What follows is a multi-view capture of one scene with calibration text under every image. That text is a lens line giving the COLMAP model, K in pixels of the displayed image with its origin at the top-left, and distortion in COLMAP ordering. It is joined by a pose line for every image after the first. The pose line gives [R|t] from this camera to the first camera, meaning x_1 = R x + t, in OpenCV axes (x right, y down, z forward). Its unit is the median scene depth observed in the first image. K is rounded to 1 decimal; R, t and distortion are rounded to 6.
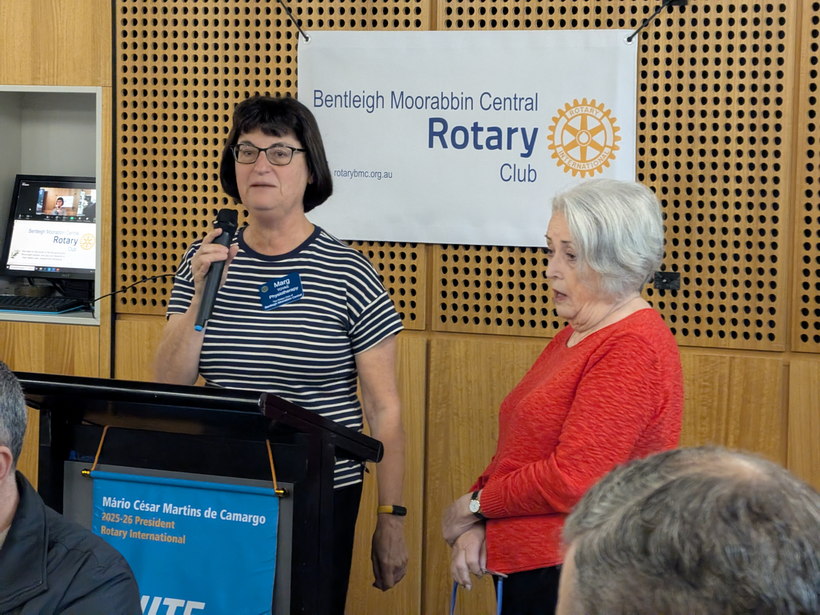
lens RADIAL K [[2593.6, 0, 410.0], [0, 2593.6, 307.5], [0, 0, 1]] dist [0.387602, -0.416947]
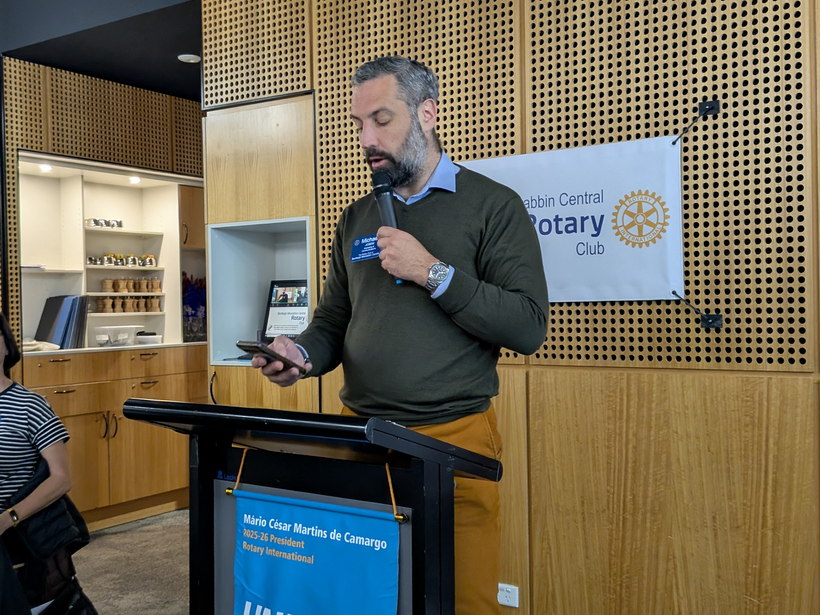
lens RADIAL K [[926.6, 0, 368.9], [0, 926.6, 310.3], [0, 0, 1]] dist [0.147517, -0.343022]
pose [[0.989865, -0.033308, -0.138052, -0.007517], [0.024033, 0.997374, -0.068317, 0.012484], [0.139965, 0.064307, 0.988066, 0.498212]]
